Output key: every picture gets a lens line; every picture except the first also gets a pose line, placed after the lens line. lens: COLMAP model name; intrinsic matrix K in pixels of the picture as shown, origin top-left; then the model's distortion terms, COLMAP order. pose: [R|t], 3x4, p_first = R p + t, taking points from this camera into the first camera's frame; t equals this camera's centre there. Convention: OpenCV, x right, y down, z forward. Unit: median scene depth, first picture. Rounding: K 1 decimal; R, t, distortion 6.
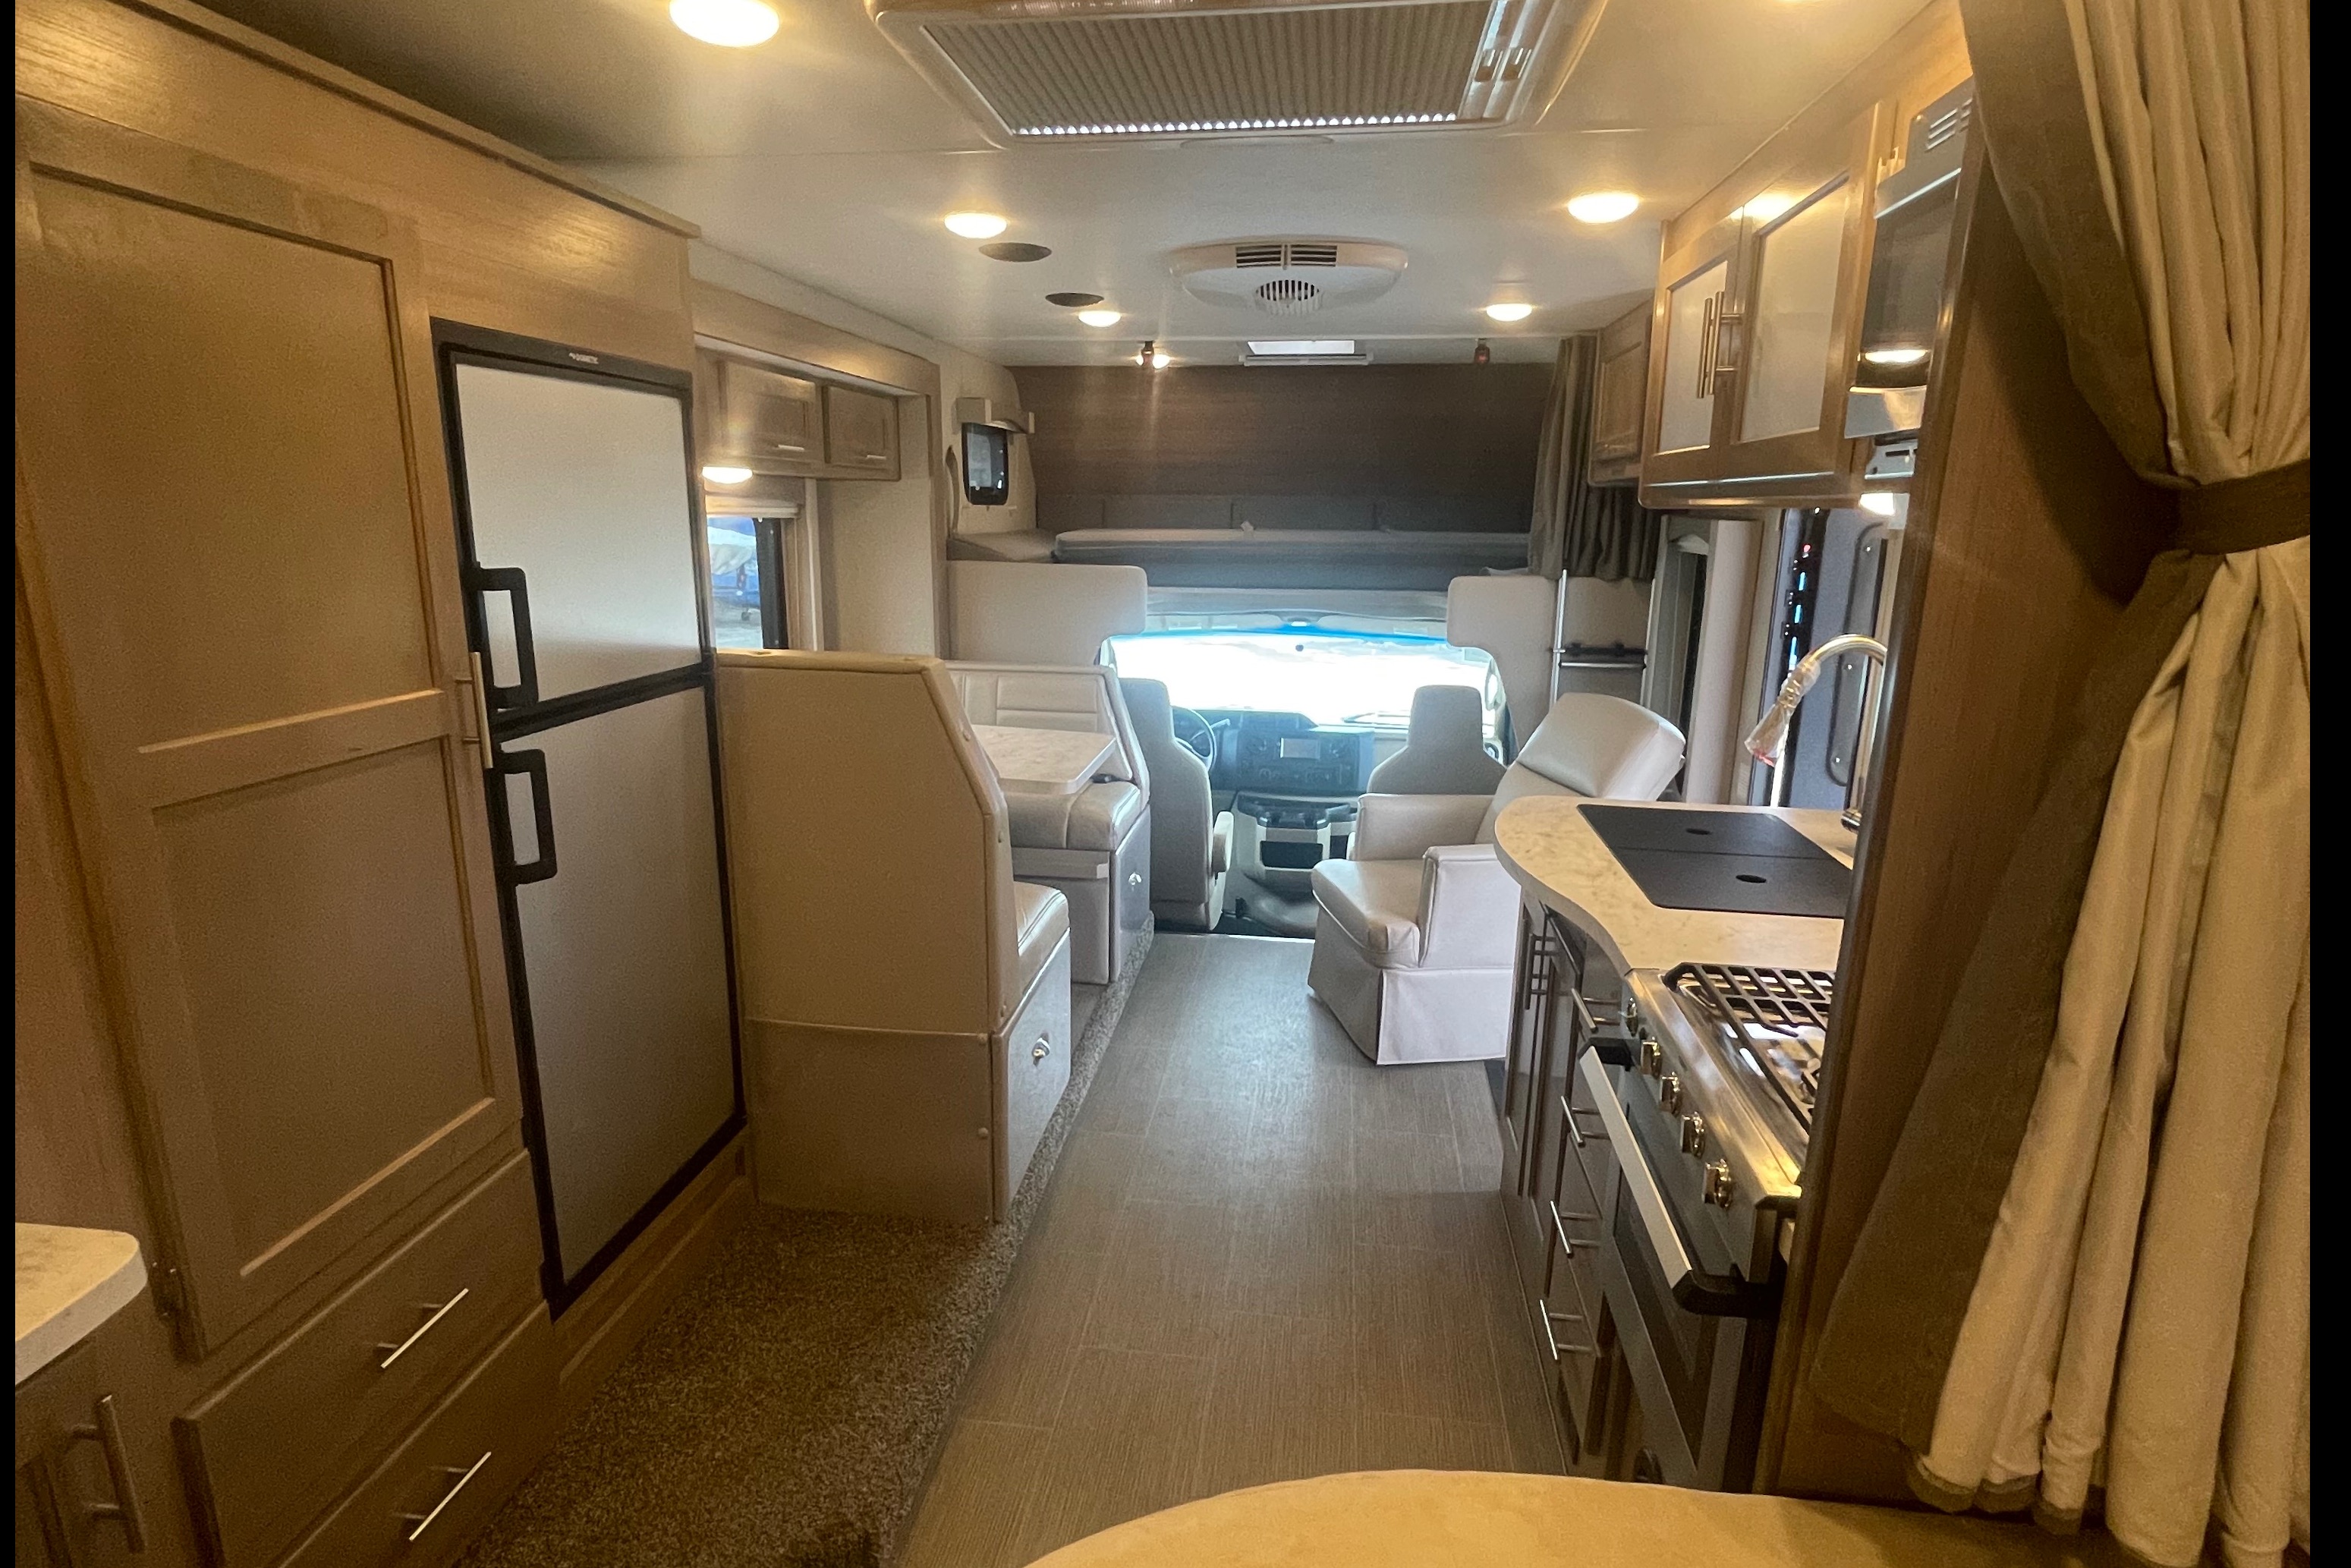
lens RADIAL K [[1181.5, 0, 1175.5], [0, 1181.5, 784.0], [0, 0, 1]] dist [0.000353, 0.000015]
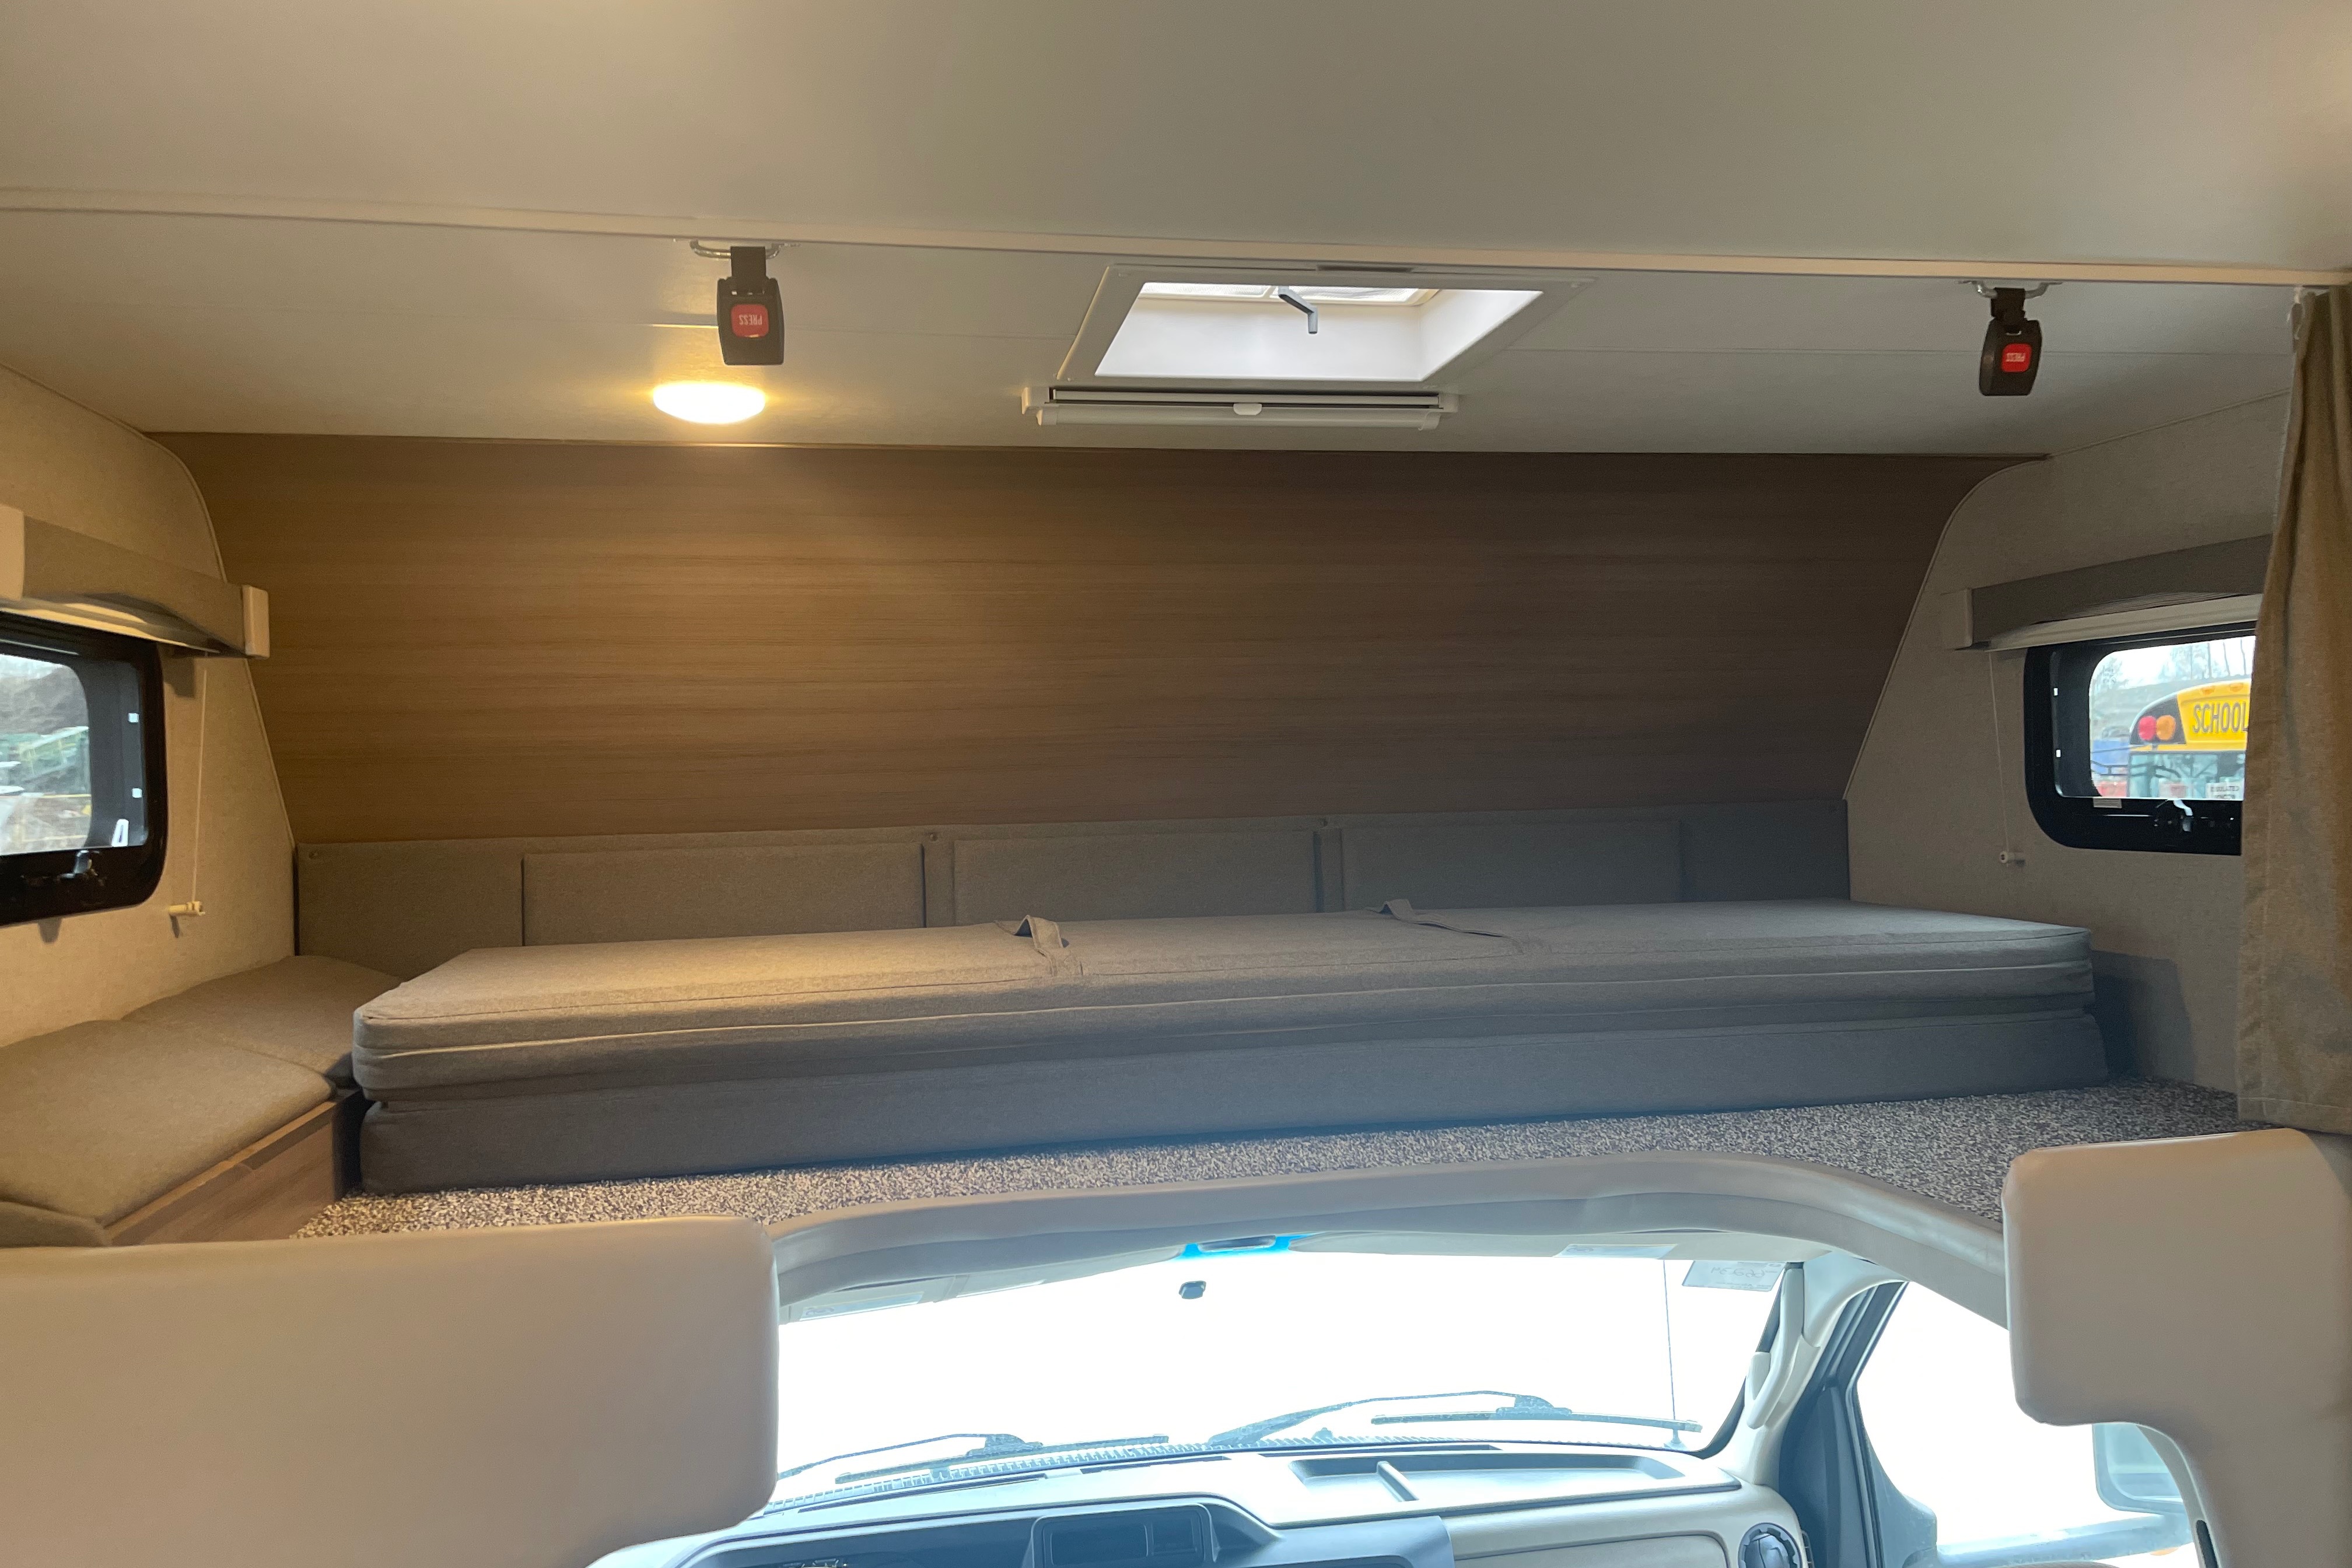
lens RADIAL K [[1791.5, 0, 1176.0], [0, 1791.5, 784.0], [0, 0, 1]] dist [0.048856, -0.063628]
pose [[0.950947, -0.034790, 0.307390, -0.046247], [0.102746, 0.972769, -0.207759, -0.154356], [-0.291792, 0.229151, 0.928627, 0.540238]]
